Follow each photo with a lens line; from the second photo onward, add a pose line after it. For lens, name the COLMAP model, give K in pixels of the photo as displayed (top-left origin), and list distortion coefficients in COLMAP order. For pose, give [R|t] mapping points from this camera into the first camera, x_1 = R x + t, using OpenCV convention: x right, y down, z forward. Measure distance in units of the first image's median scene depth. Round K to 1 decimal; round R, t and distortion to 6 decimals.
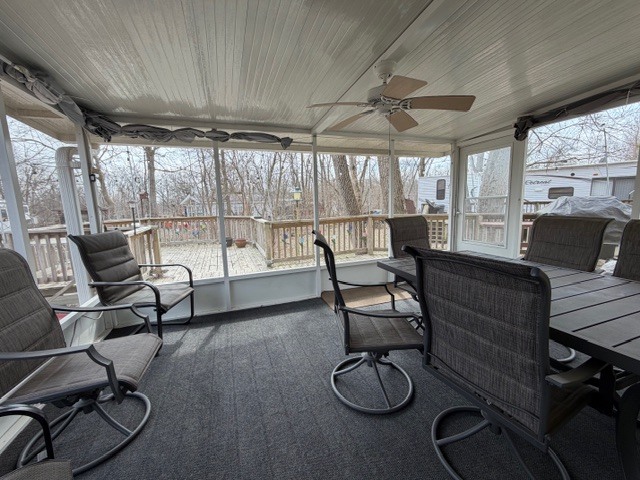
lens RADIAL K [[254.9, 0, 318.4], [0, 254.9, 241.9], [0, 0, 1]] dist [-0.002629, -0.000055]
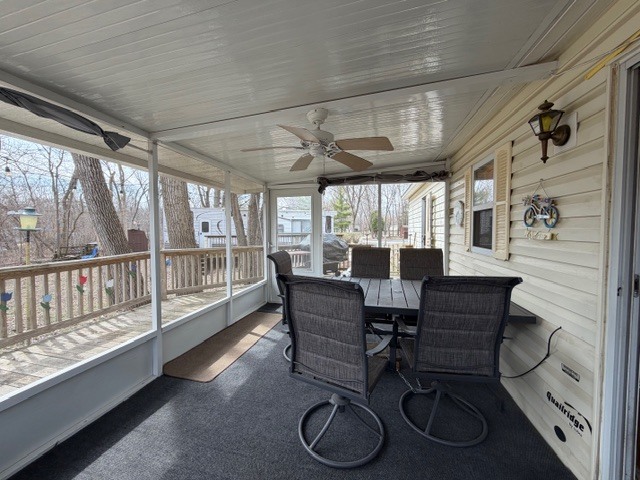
lens RADIAL K [[254.9, 0, 318.4], [0, 254.9, 241.9], [0, 0, 1]] dist [-0.002629, -0.000055]
pose [[0.546385, -0.011876, 0.837450, -0.372839], [0.112401, 0.991894, -0.059269, -0.053289], [-0.829958, 0.126513, 0.543290, 0.283610]]
